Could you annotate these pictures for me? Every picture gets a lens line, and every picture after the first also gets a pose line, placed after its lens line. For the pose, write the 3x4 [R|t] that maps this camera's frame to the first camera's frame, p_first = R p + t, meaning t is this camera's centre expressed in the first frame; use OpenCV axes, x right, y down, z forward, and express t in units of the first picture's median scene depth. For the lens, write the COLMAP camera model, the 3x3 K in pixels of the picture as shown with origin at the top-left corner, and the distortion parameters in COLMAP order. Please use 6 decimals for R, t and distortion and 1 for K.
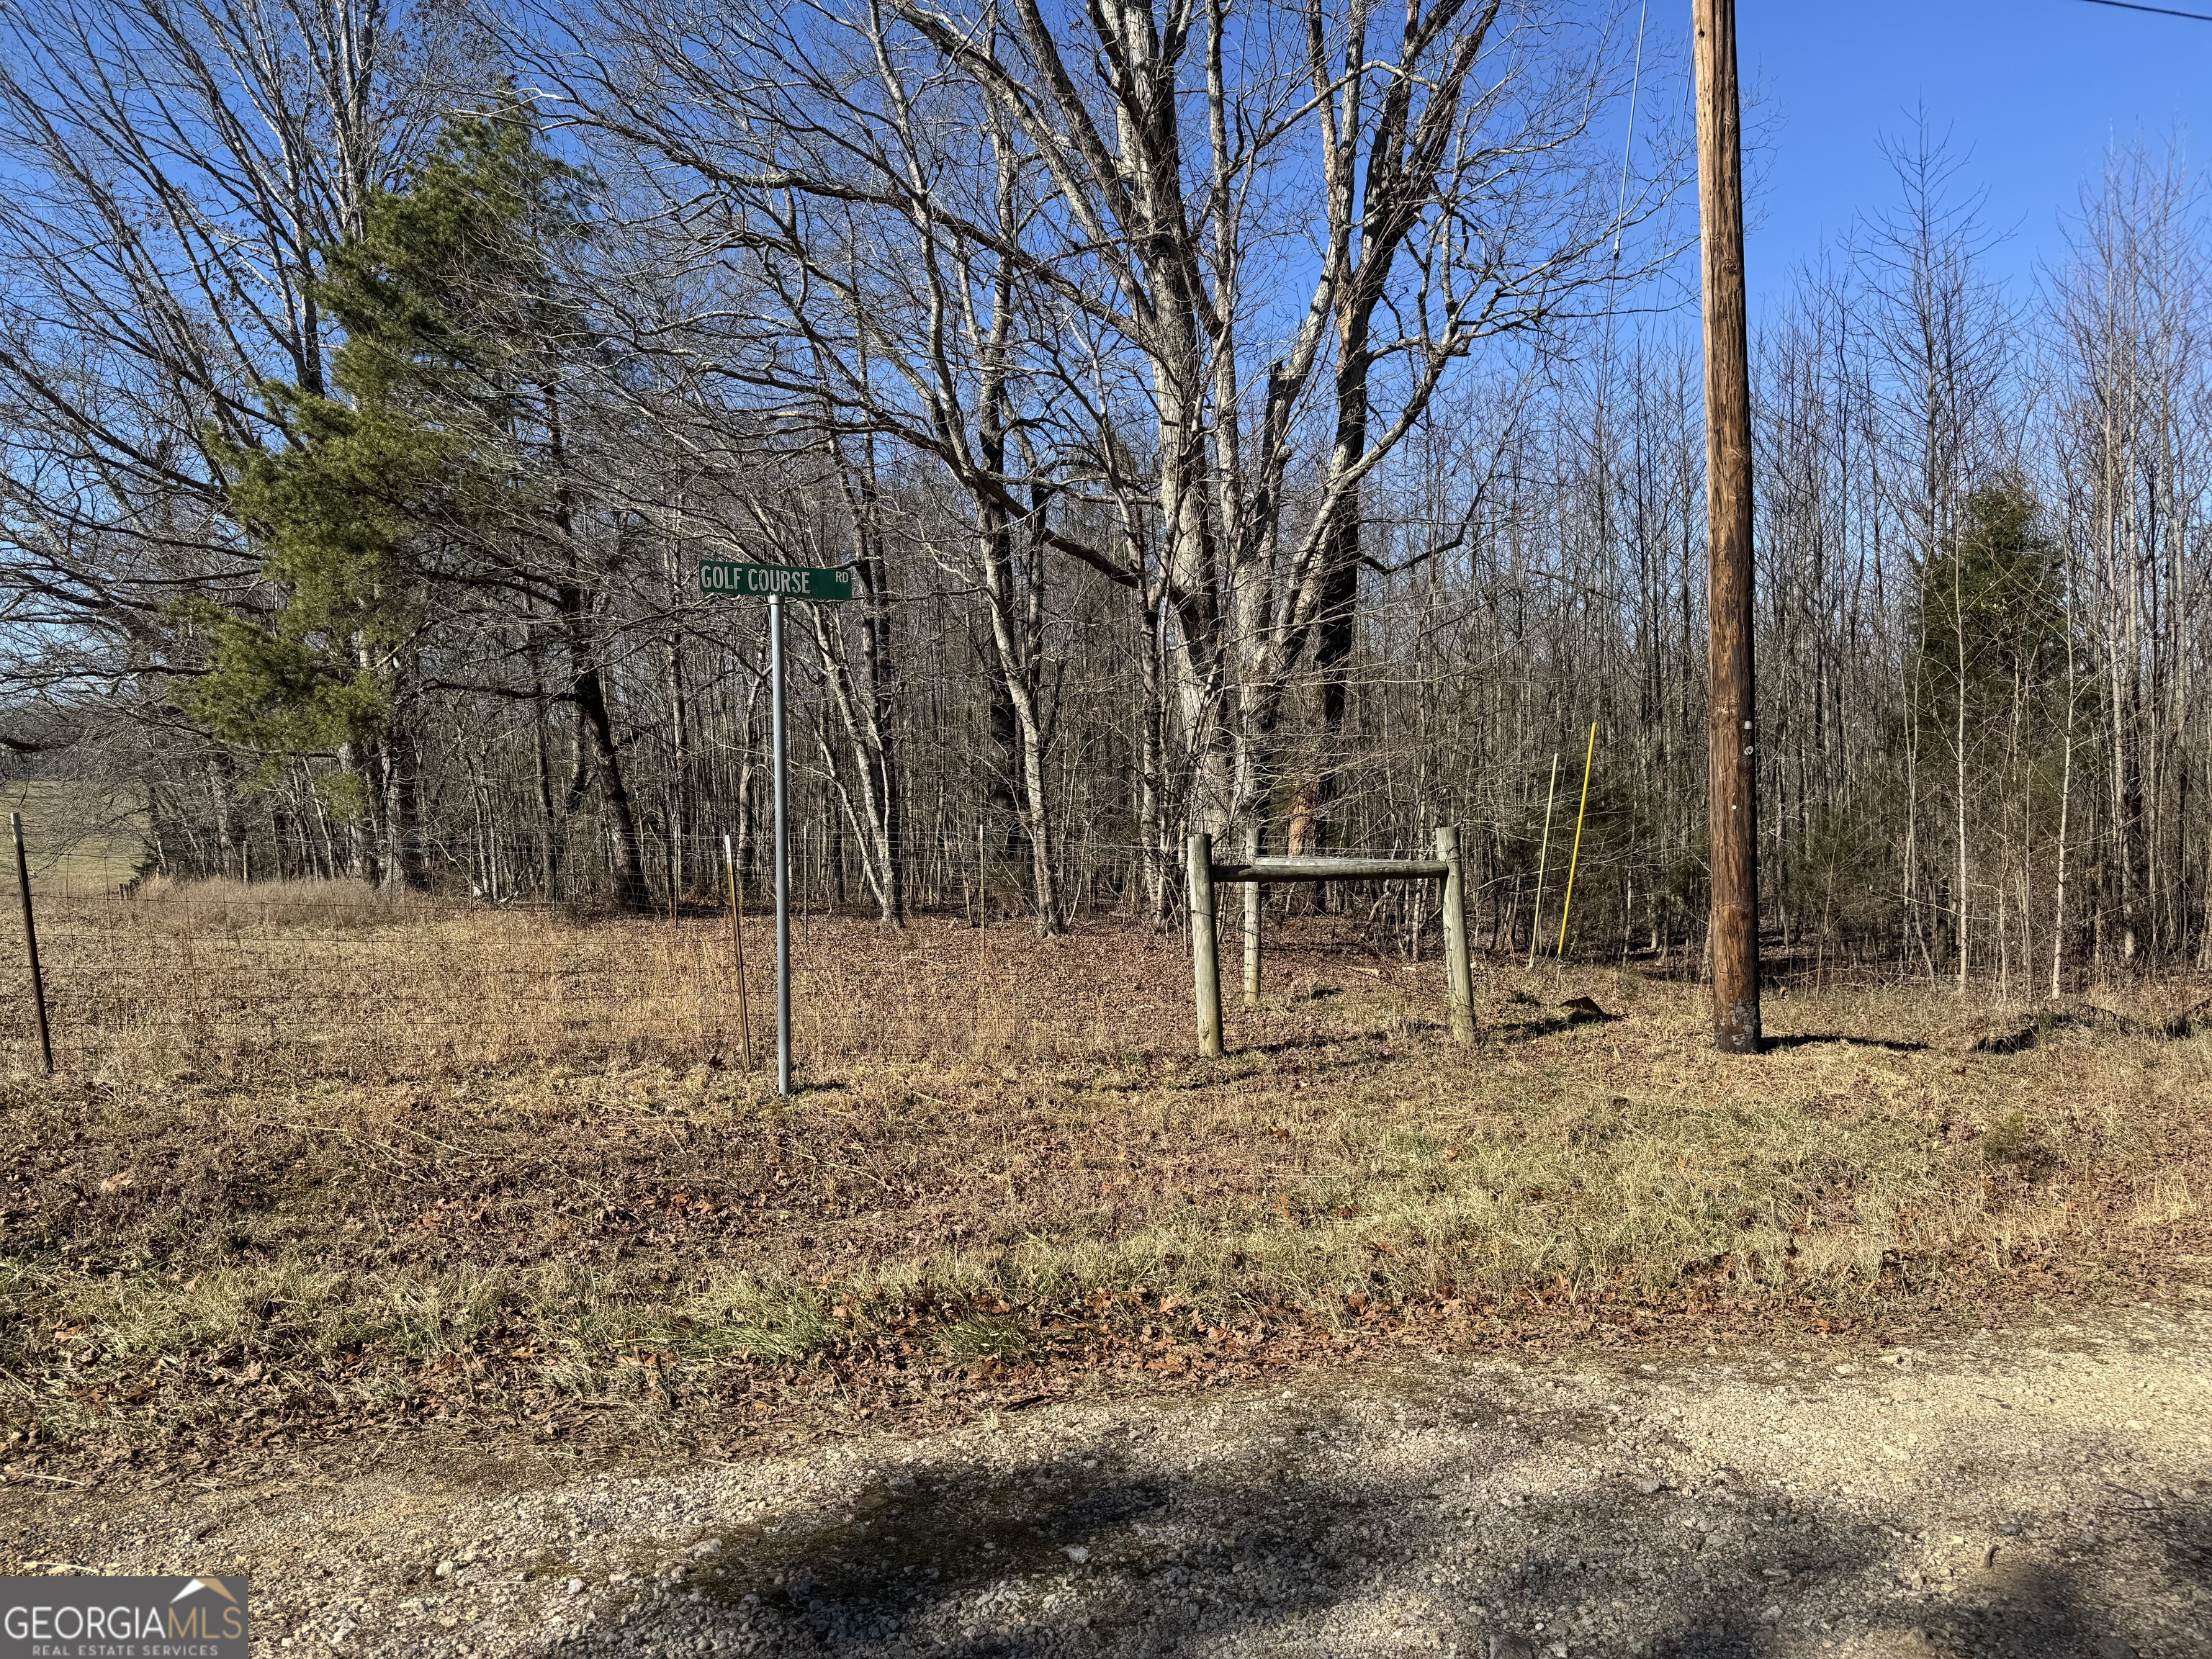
lens RADIAL K [[1485.5, 0, 1099.3], [0, 1485.5, 832.9], [0, 0, 1]] dist [0.037243, -0.066640]
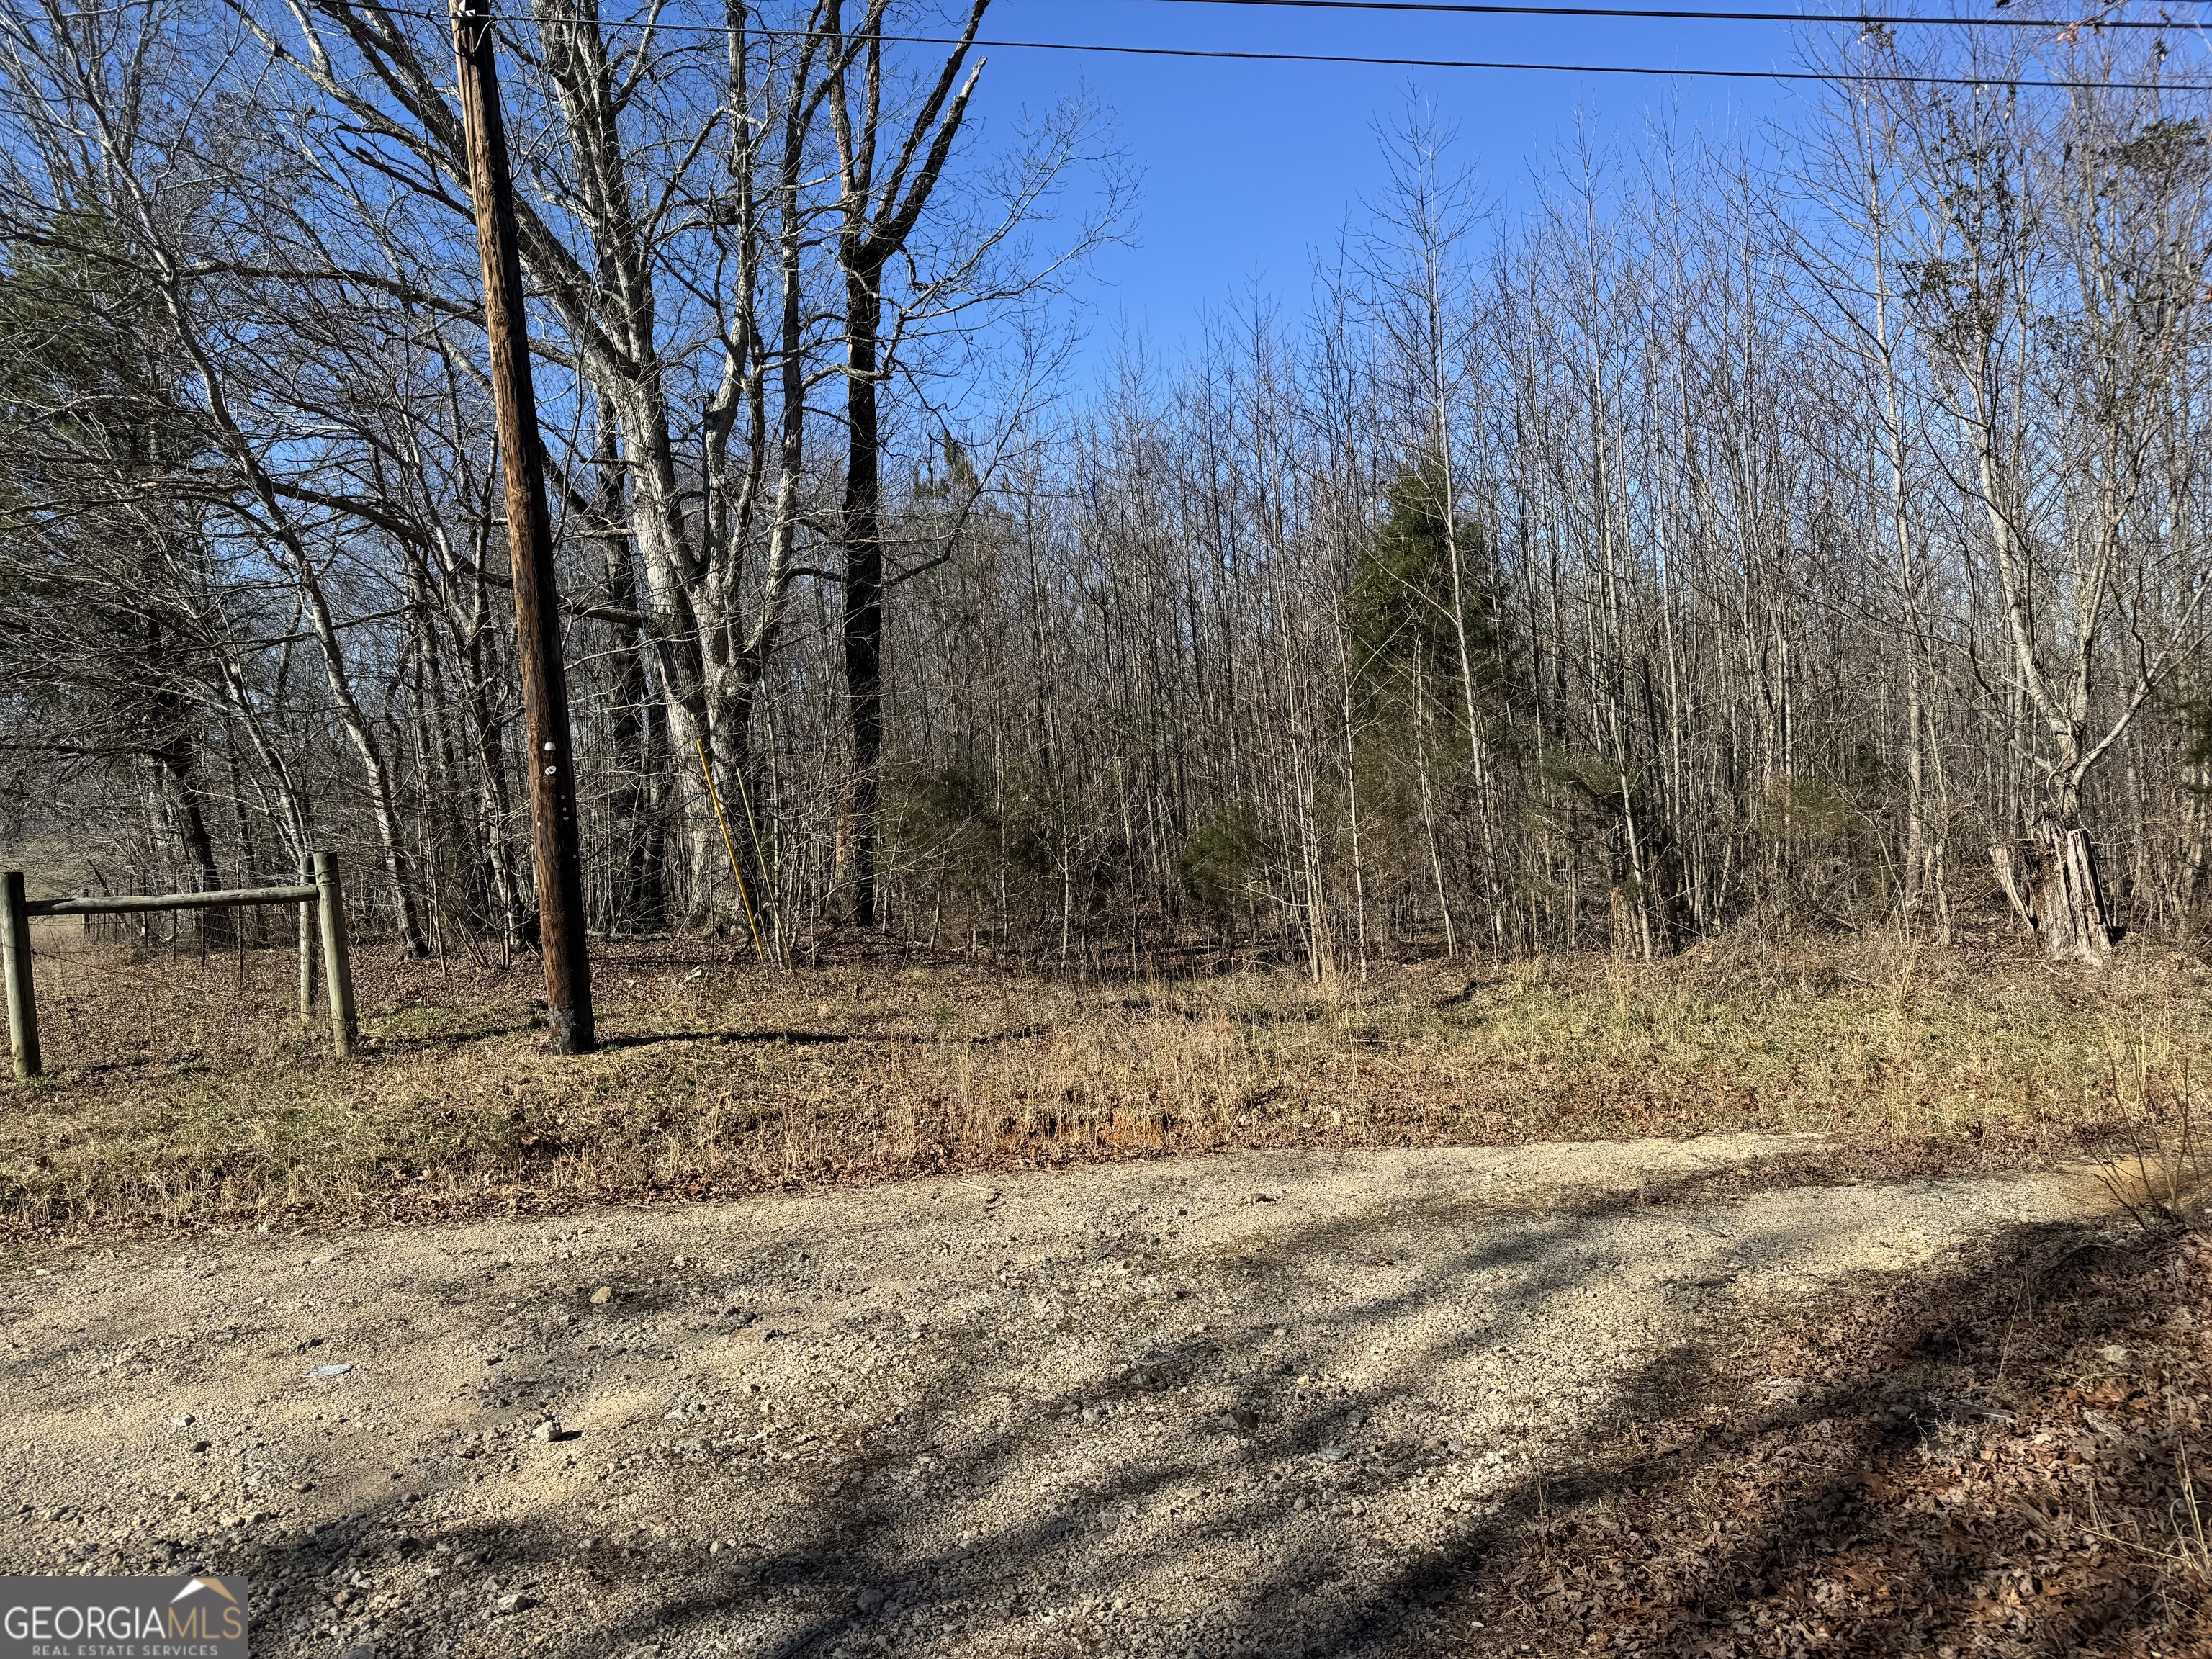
lens RADIAL K [[1485.5, 0, 1125.7], [0, 1485.5, 835.8], [0, 0, 1]] dist [0.037243, -0.066640]
pose [[0.995512, -0.045426, -0.083016, 0.734900], [0.045311, 0.998968, -0.003275, 0.010661], [0.083079, -0.000501, 0.996543, -0.021874]]
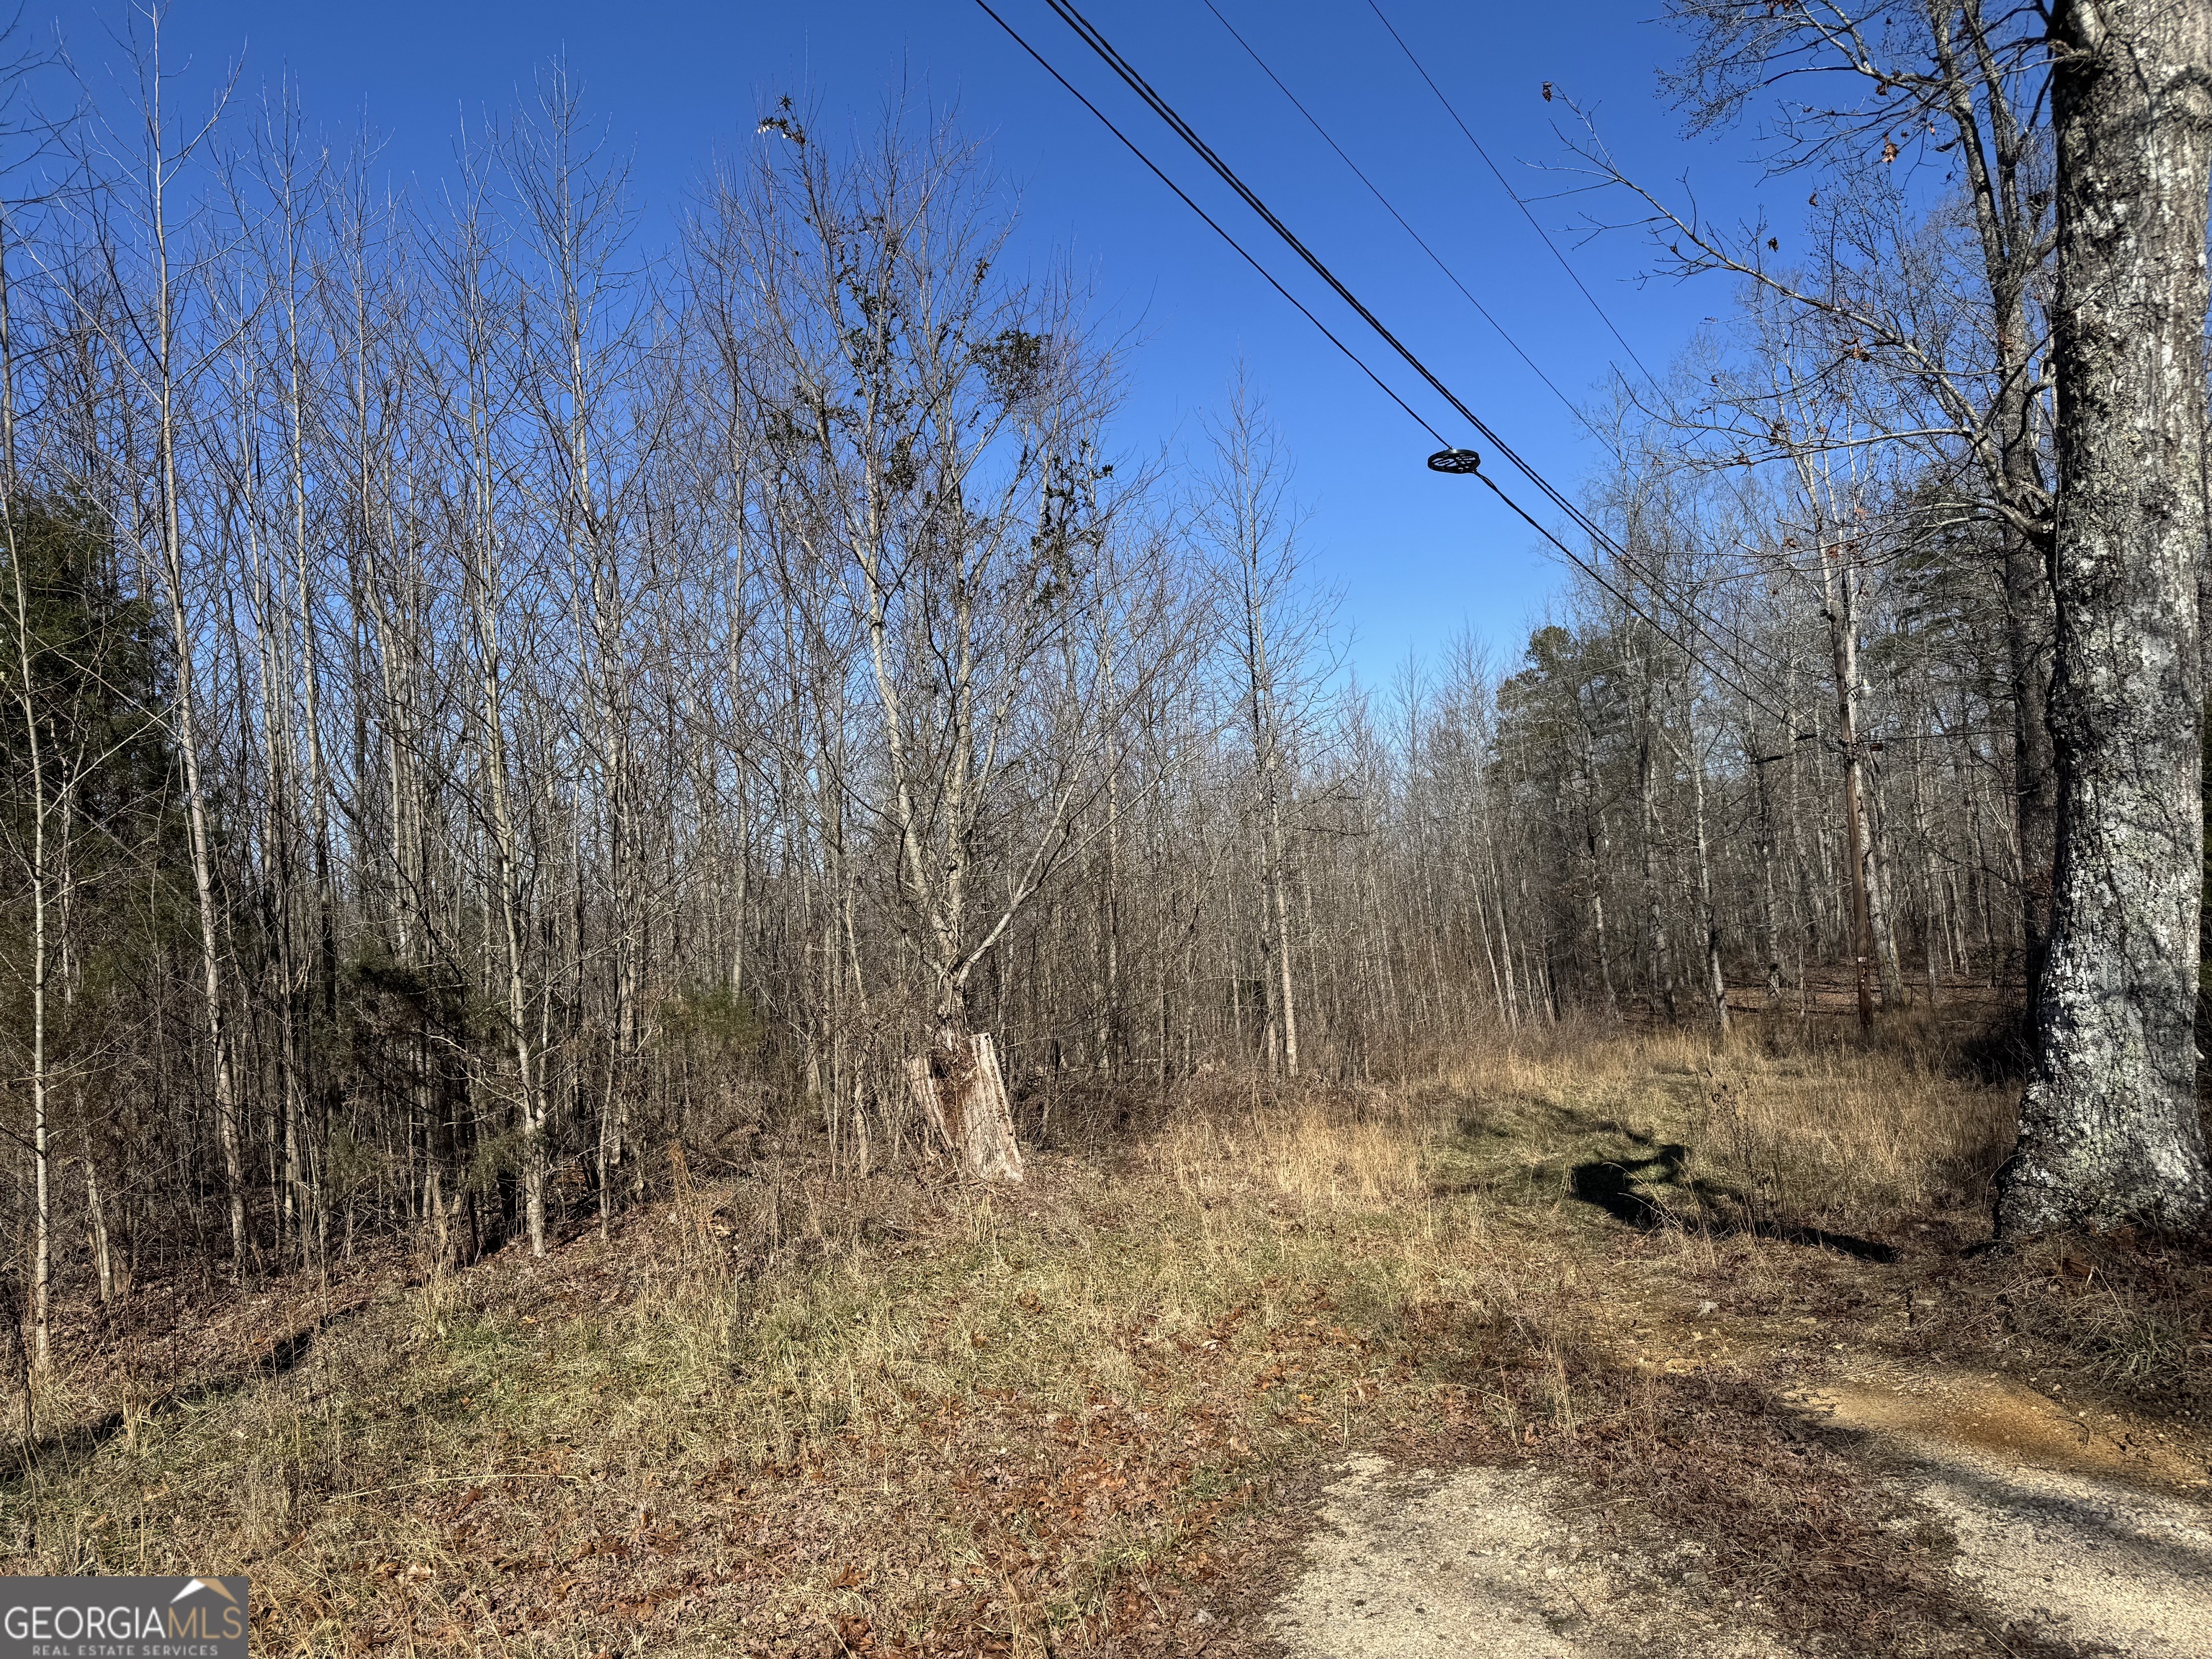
lens RADIAL K [[1485.5, 0, 1095.9], [0, 1485.5, 845.1], [0, 0, 1]] dist [0.037243, -0.066640]
pose [[0.593832, 0.026316, 0.804159, 0.565691], [0.090190, 0.990989, -0.099031, 0.014994], [-0.799518, 0.131335, 0.586107, 0.469090]]
